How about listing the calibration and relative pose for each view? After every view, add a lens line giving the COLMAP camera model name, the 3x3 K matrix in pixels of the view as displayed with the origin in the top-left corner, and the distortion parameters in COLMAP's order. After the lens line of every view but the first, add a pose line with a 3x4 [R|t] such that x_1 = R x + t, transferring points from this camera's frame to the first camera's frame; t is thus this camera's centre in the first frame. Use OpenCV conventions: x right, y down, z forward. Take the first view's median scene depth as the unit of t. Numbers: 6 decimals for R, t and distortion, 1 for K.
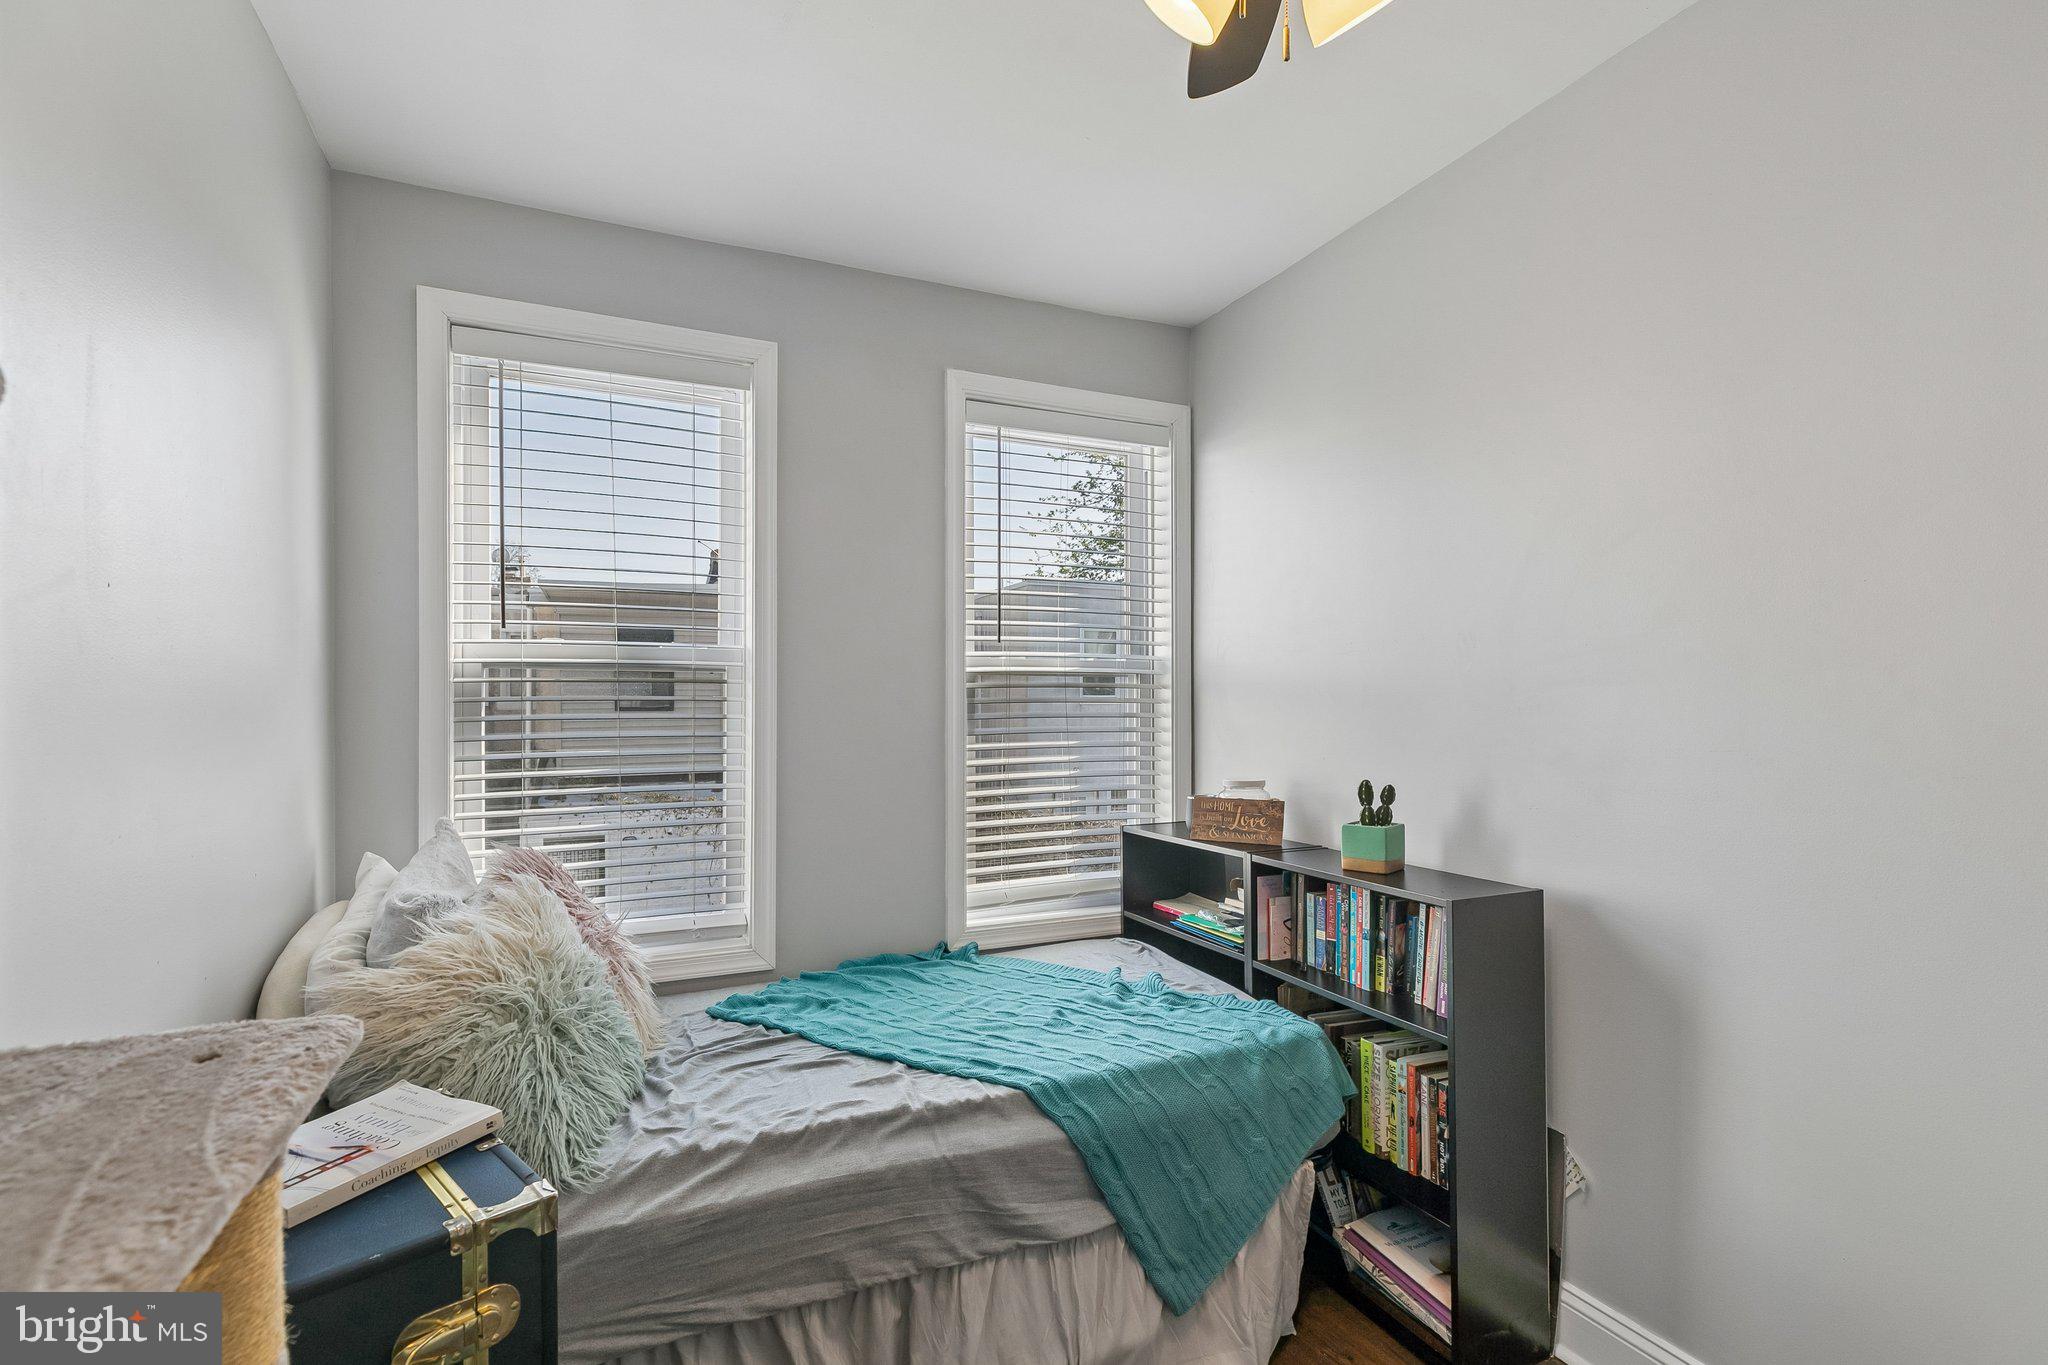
lens RADIAL K [[935.1, 0, 1026.3], [0, 935.1, 705.5], [0, 0, 1]] dist [0.002798, 0.000013]
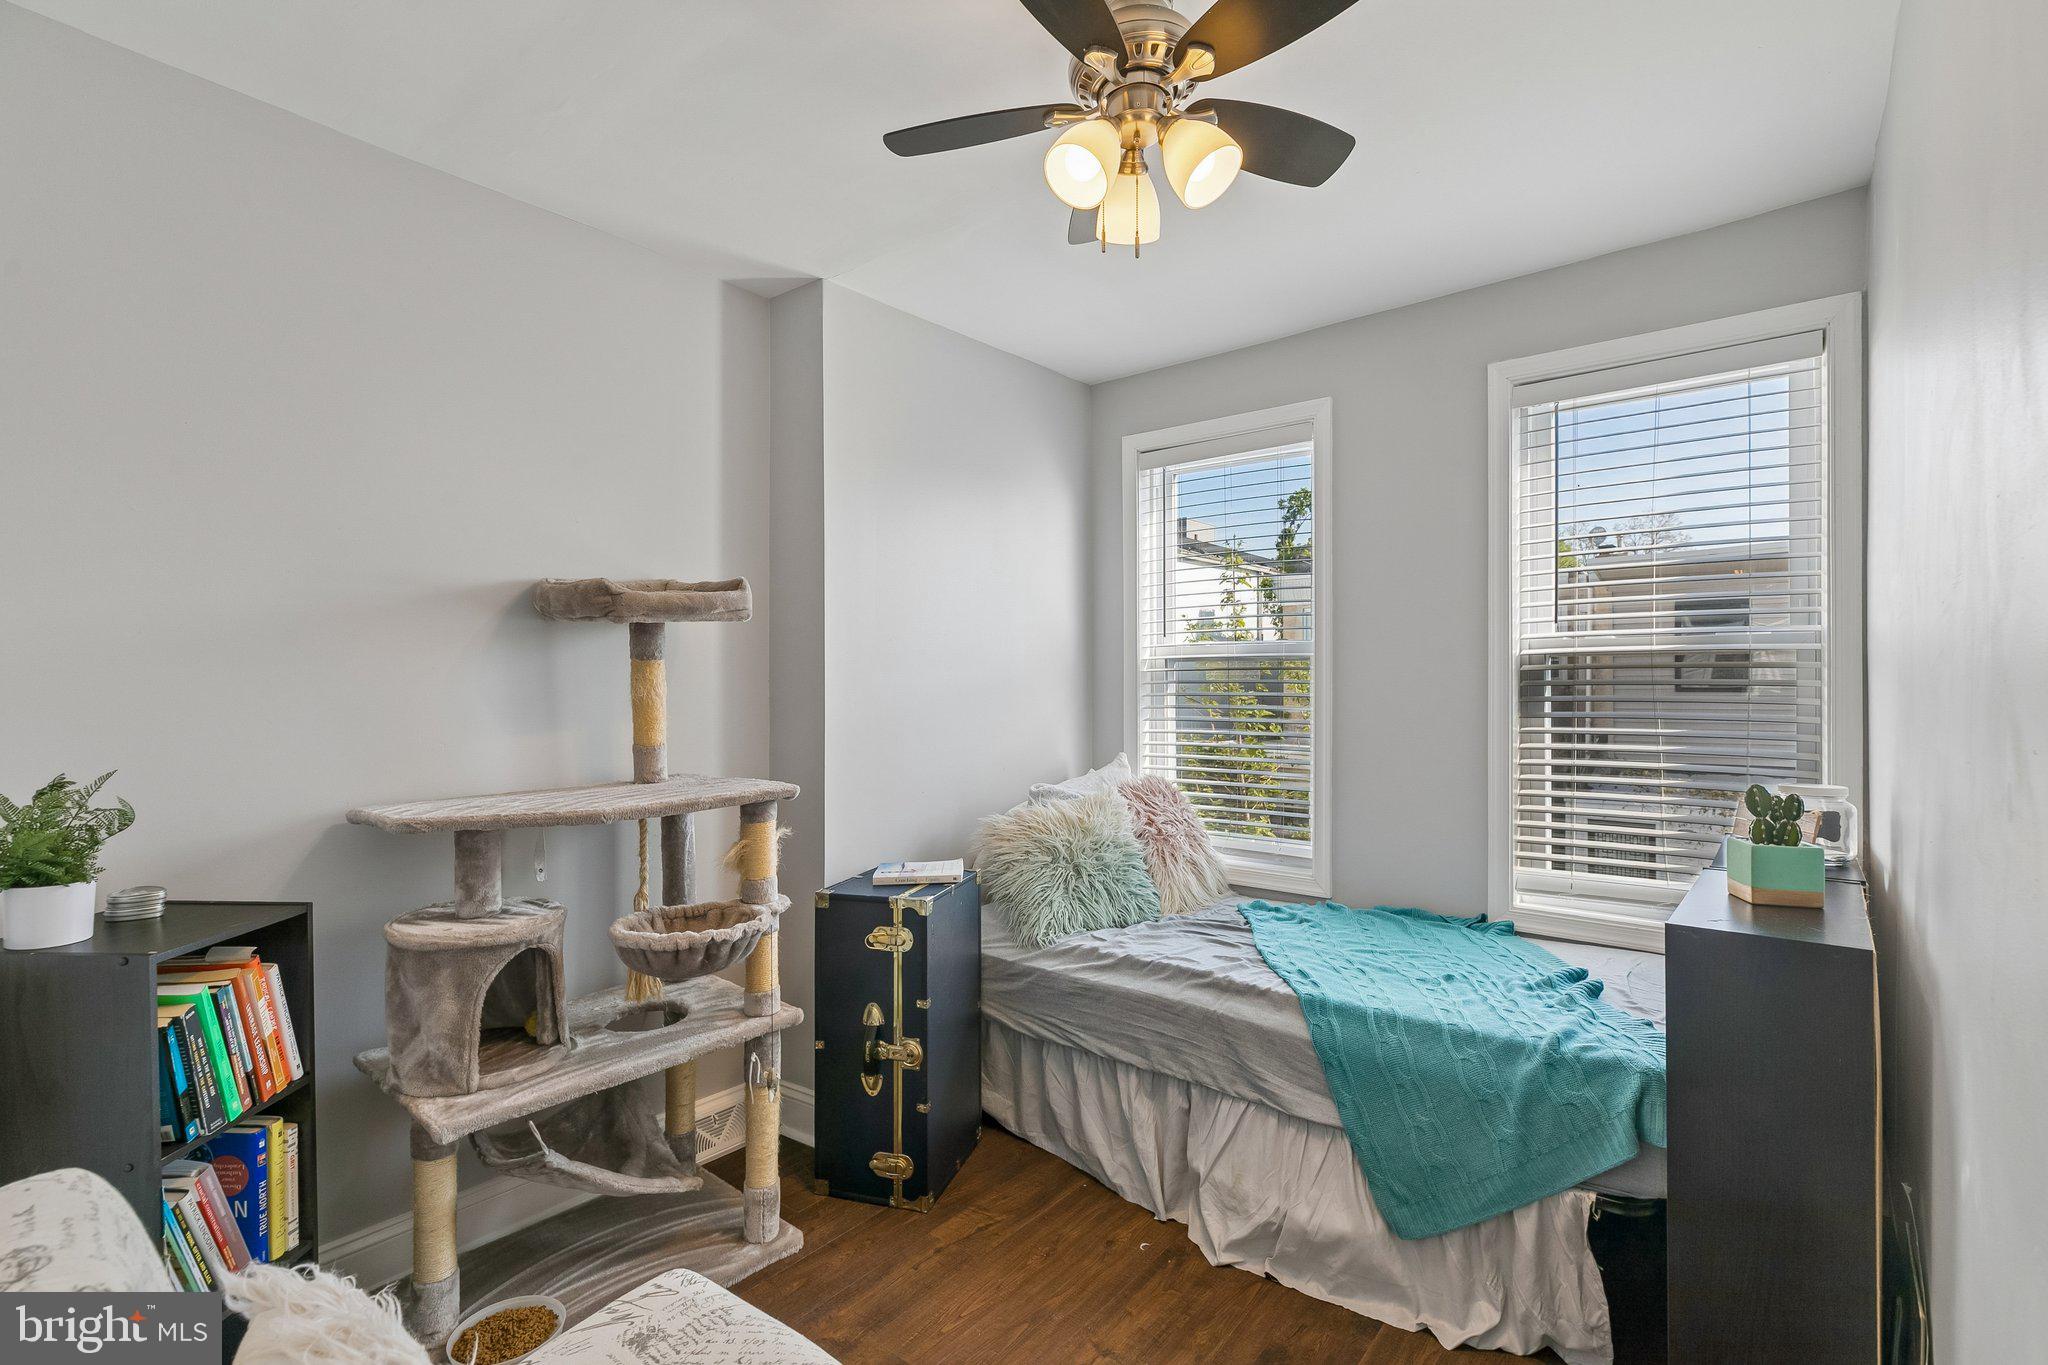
lens RADIAL K [[931.1, 0, 1016.2], [0, 931.1, 684.3], [0, 0, 1]] dist [0.002952, -0.001566]
pose [[0.445025, 0.001967, -0.895516, 0.896385], [-0.003634, 0.999993, 0.000391, -0.003822], [0.895511, 0.003080, 0.445029, 0.100665]]
